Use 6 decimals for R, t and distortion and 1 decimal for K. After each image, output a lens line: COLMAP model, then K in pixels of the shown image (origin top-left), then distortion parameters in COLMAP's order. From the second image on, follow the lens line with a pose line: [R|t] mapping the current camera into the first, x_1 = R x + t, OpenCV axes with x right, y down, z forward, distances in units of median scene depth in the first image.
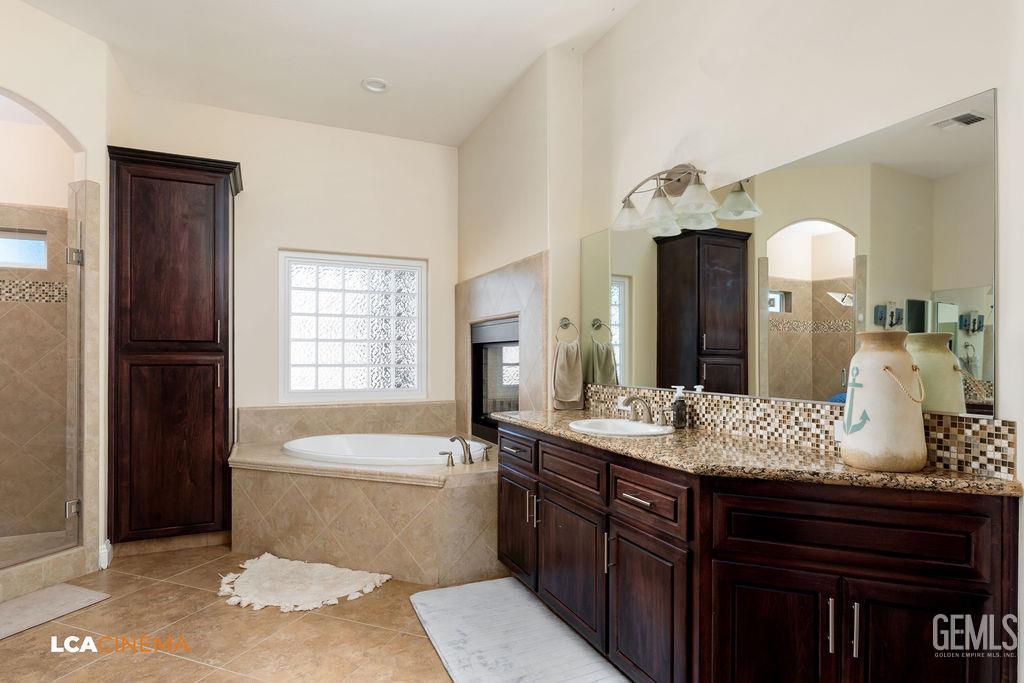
lens RADIAL K [[545.3, 0, 510.7], [0, 545.3, 347.5], [0, 0, 1]] dist [-0.013912, 0.001723]
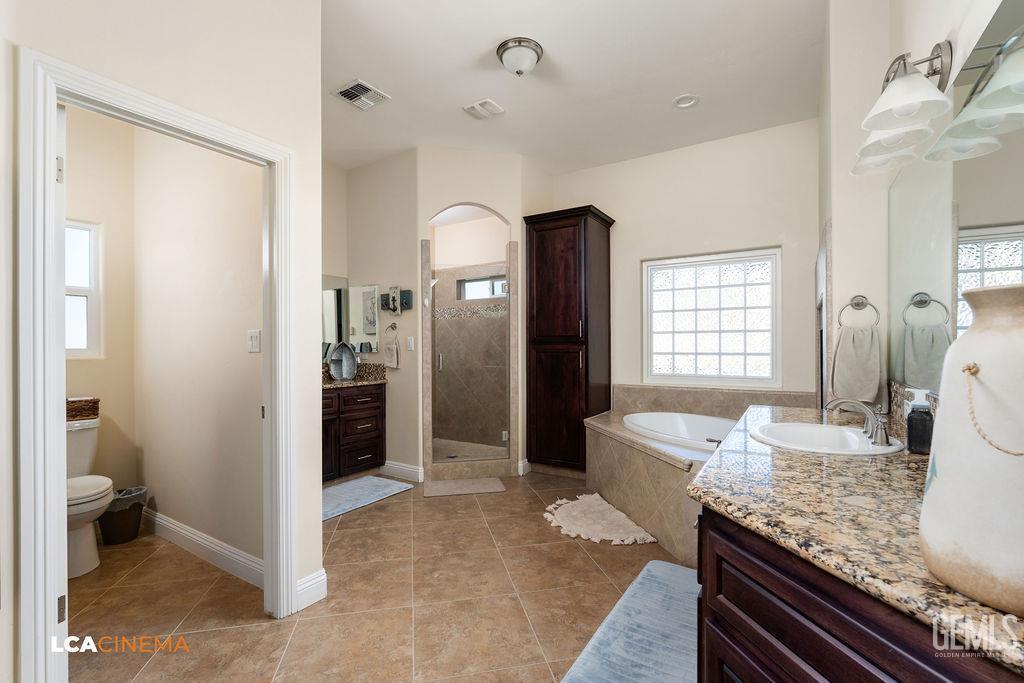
lens RADIAL K [[453.0, 0, 510.6], [0, 453.0, 345.2], [0, 0, 1]] dist [-0.013652, 0.001057]
pose [[0.547709, -0.004934, -0.836654, 0.351931], [0.018043, 0.999820, 0.005915, 0.003311], [0.836474, -0.018336, 0.547699, 0.207091]]
